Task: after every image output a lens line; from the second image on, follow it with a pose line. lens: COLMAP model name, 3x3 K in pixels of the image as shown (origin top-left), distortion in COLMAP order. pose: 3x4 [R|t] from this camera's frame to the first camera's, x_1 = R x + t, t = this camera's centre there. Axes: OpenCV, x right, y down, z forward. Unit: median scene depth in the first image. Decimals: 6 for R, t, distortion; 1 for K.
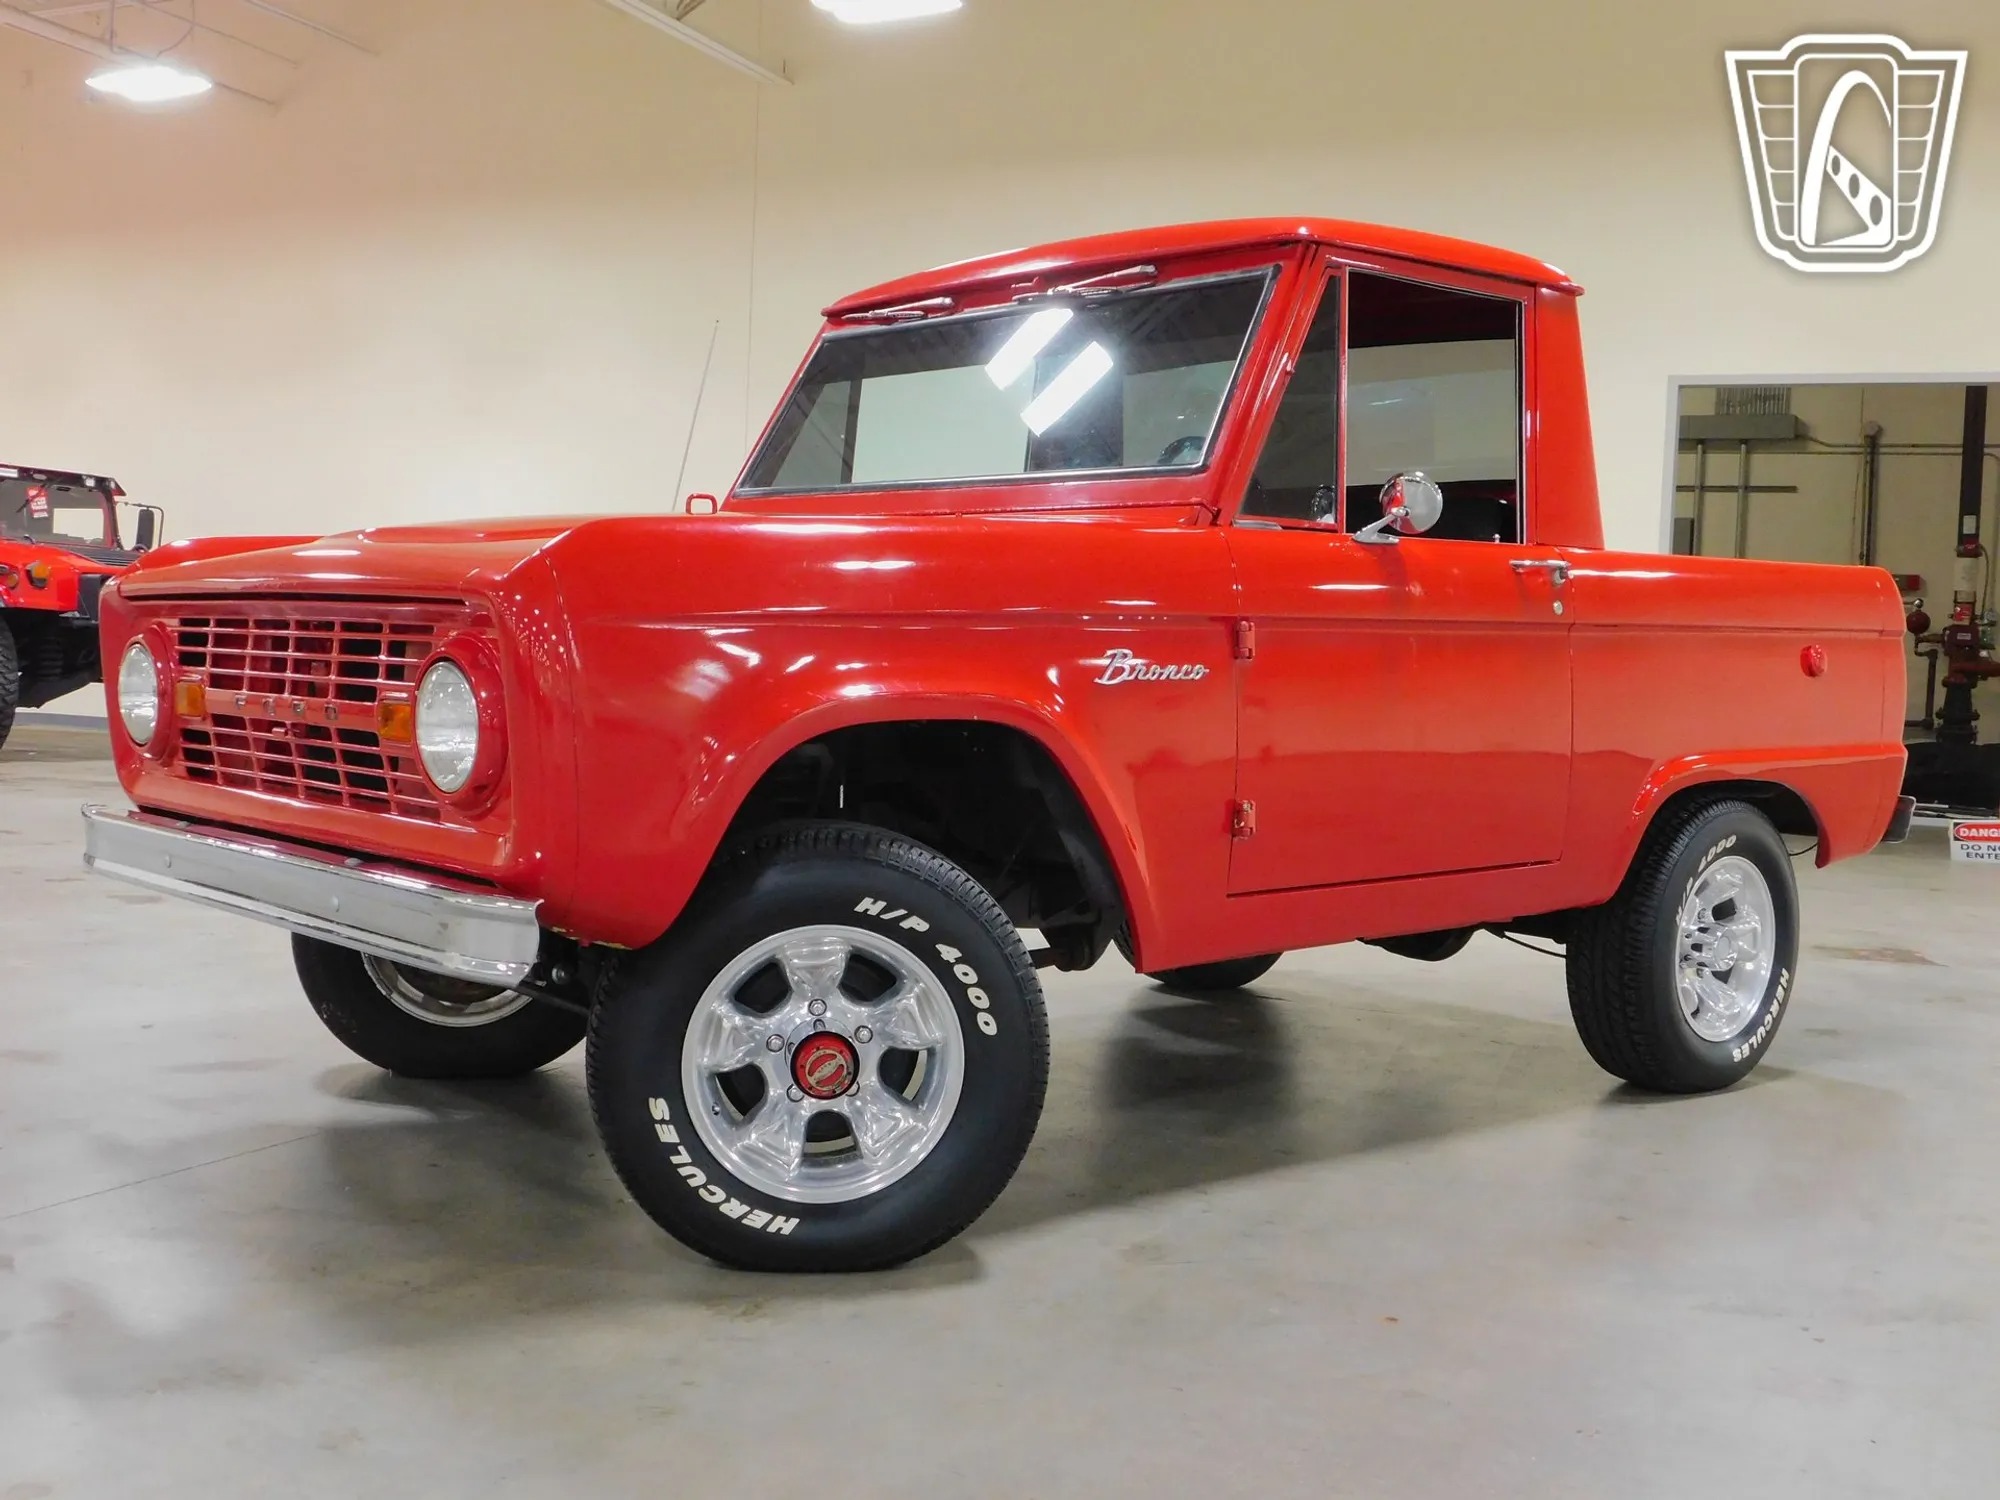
lens RADIAL K [[2124.3, 0, 1000.5], [0, 2124.3, 736.9], [0, 0, 1]] dist [-0.009522, 0.026491]
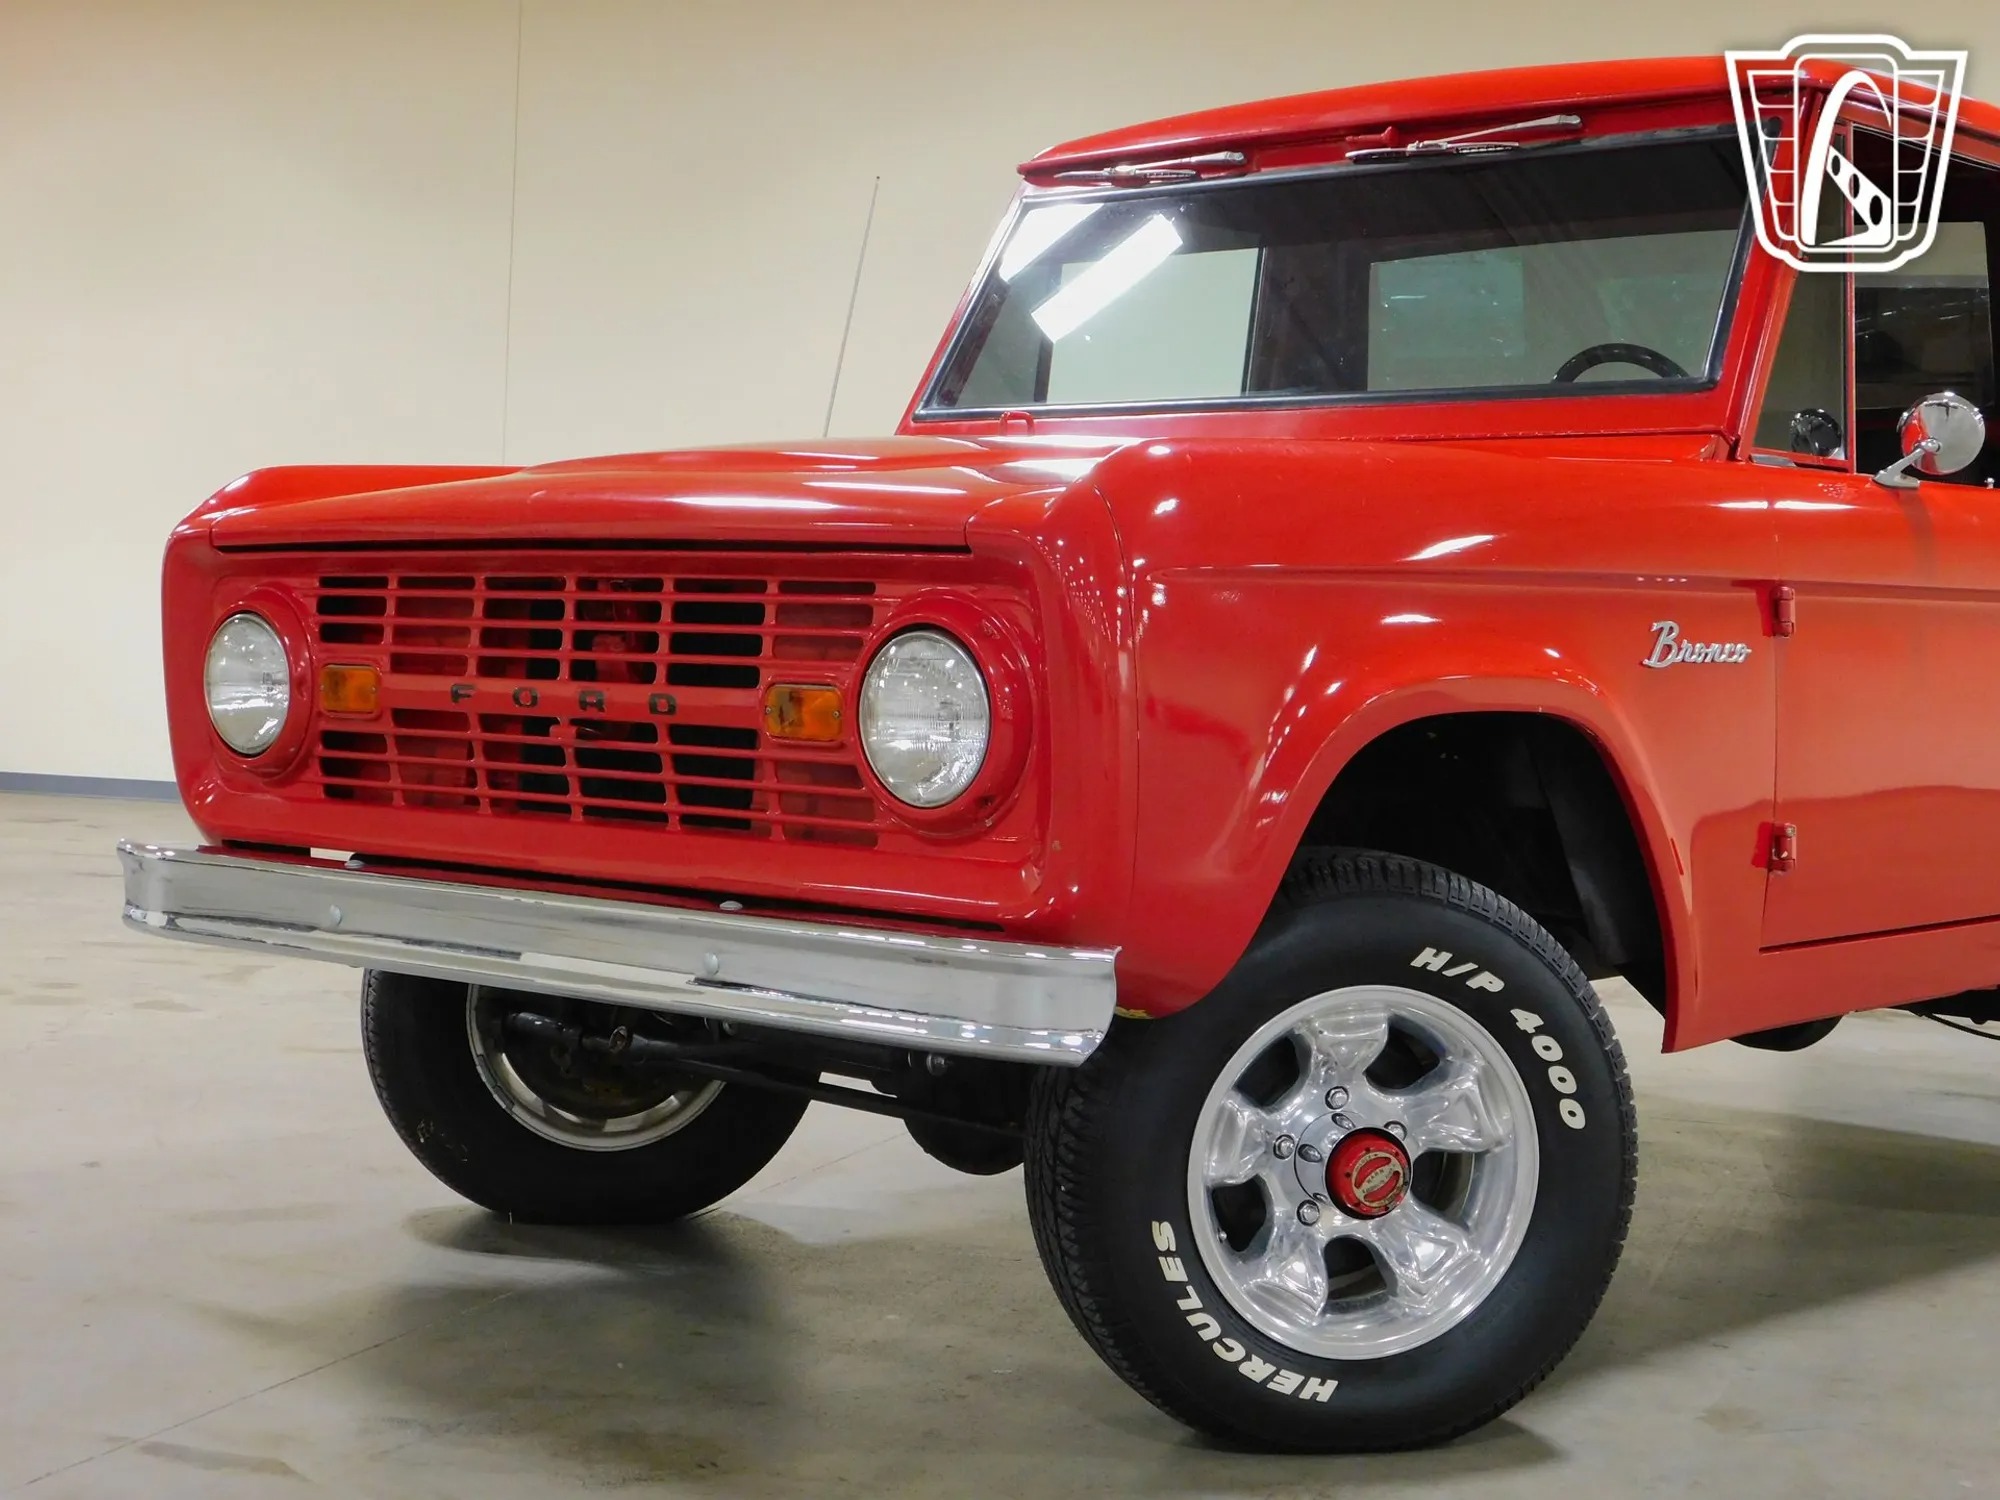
lens RADIAL K [[3040.9, 0, 1004.0], [0, 3040.9, 718.6], [0, 0, 1]] dist [0.004359, 0.029150]
pose [[0.992432, -0.001190, 0.122792, -0.339622], [0.003749, 0.999781, -0.020612, 0.016214], [-0.122740, 0.020916, 0.992218, -0.048727]]
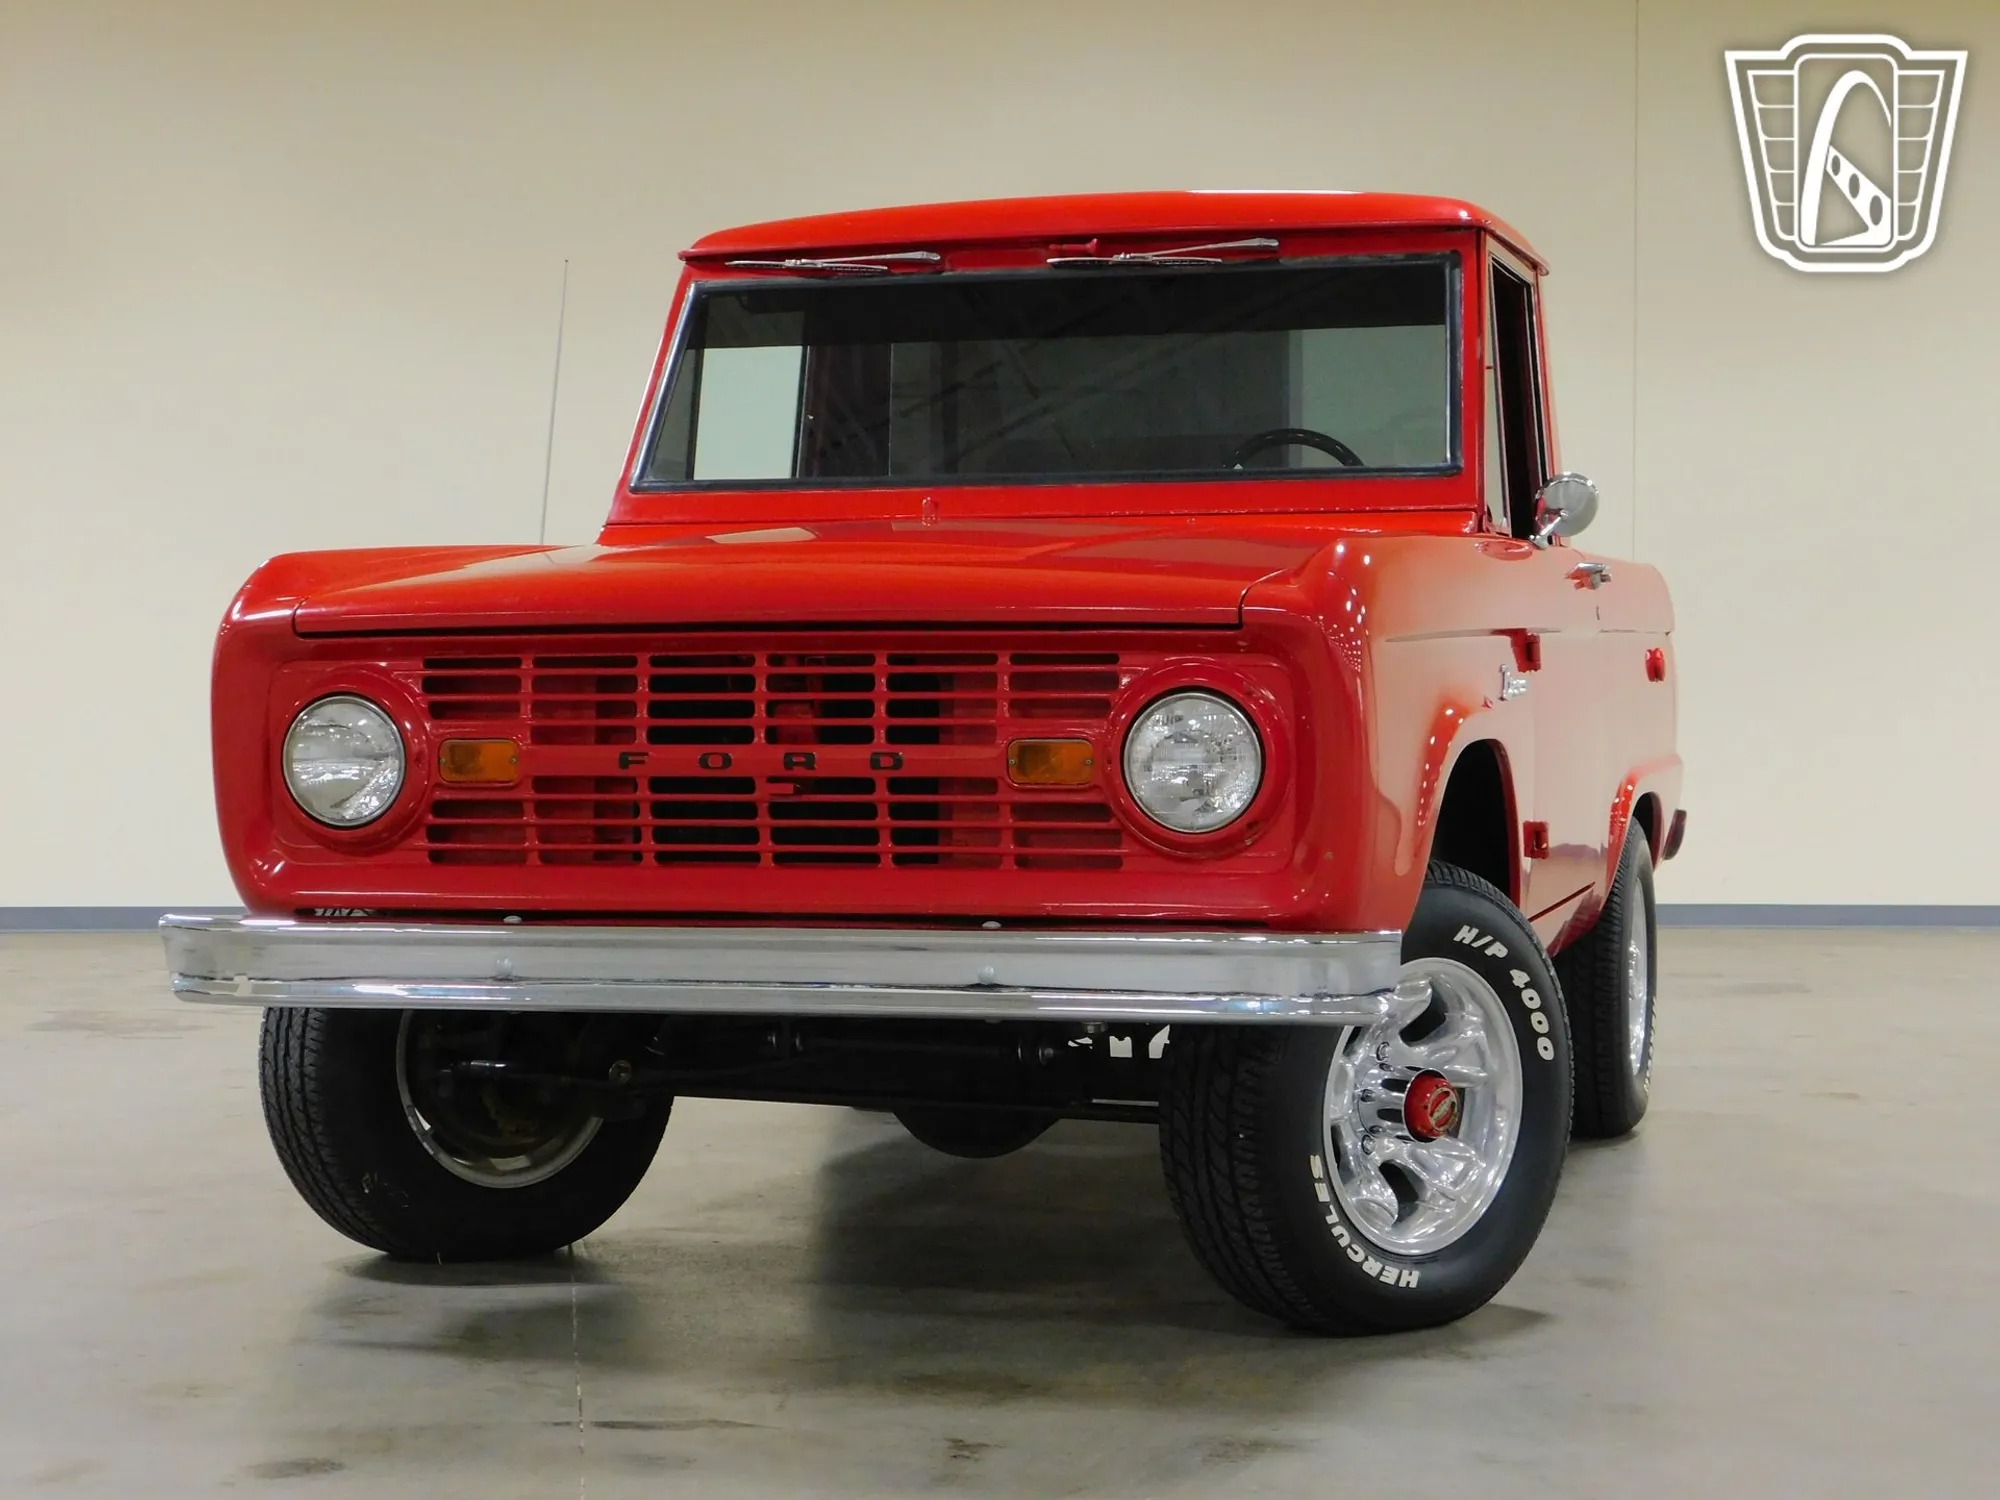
lens RADIAL K [[3452.5, 0, 1051.2], [0, 3452.5, 748.4], [0, 0, 1]] dist [0.021637, 0.097601]
pose [[0.839559, -0.039583, 0.541825, -1.050648], [0.053125, 0.998544, -0.009370, 0.000449], [-0.540665, 0.036651, 0.840439, -0.211999]]
